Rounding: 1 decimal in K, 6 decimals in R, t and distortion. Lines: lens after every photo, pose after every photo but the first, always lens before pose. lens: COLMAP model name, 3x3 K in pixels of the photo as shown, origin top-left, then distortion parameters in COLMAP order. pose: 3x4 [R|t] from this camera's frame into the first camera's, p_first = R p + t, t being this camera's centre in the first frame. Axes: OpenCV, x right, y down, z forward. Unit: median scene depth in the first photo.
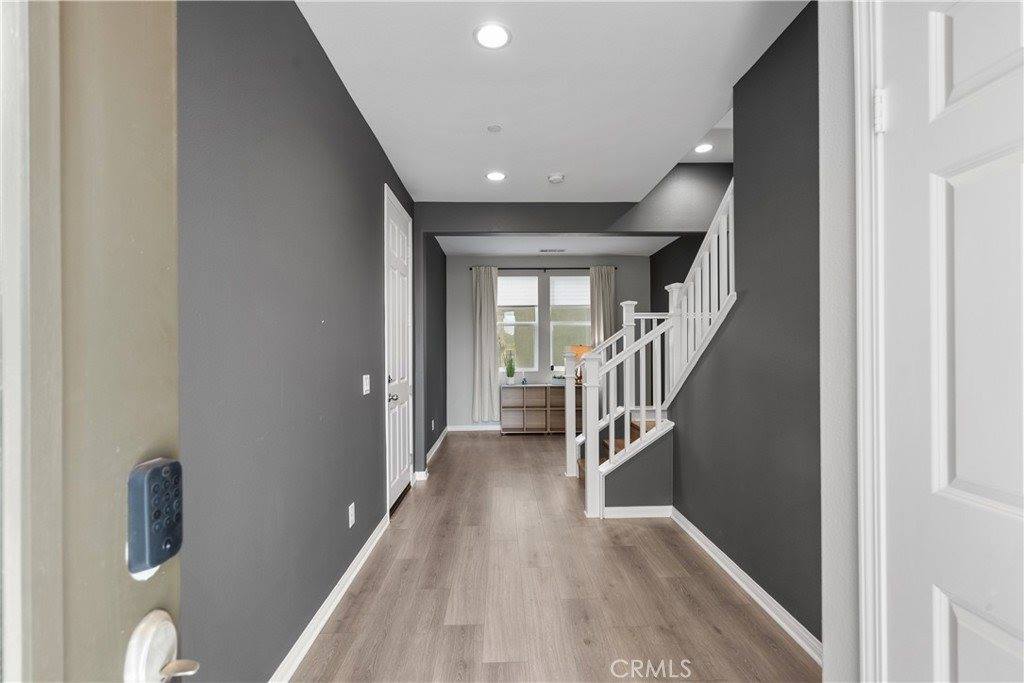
lens RADIAL K [[465.1, 0, 511.3], [0, 465.1, 345.7], [0, 0, 1]] dist [0.004168, 0.000436]
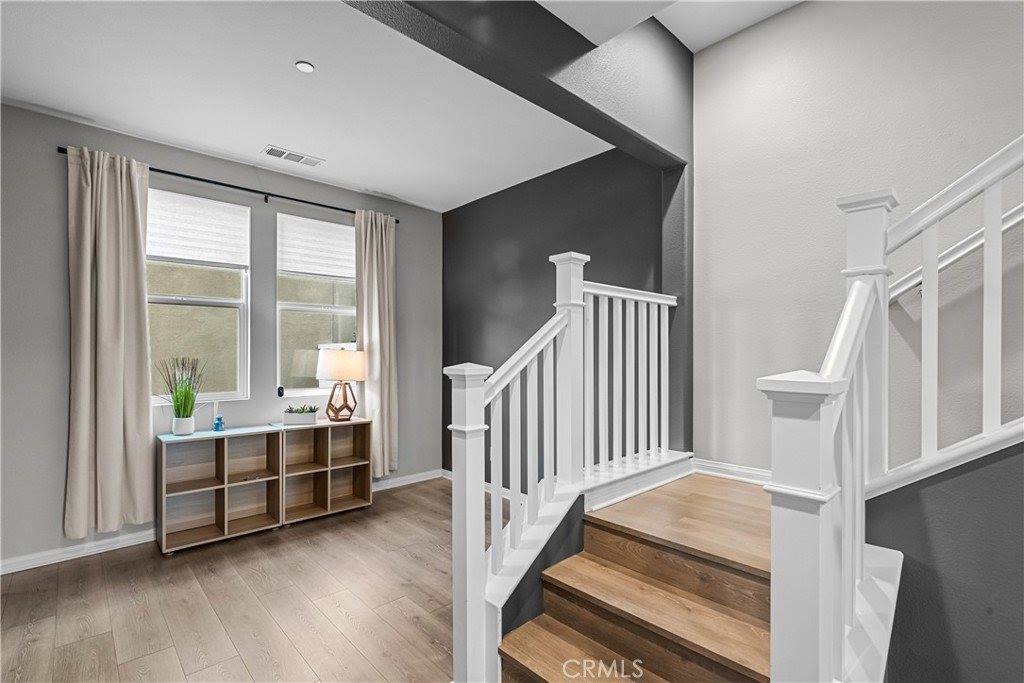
lens RADIAL K [[465.1, 0, 513.9], [0, 465.1, 351.7], [0, 0, 1]] dist [0.004168, 0.000436]
pose [[0.747201, 0.009711, 0.664527, -0.062034], [-0.011627, 0.999931, -0.001539, 0.001620], [-0.664496, -0.006577, 0.747263, 0.446839]]
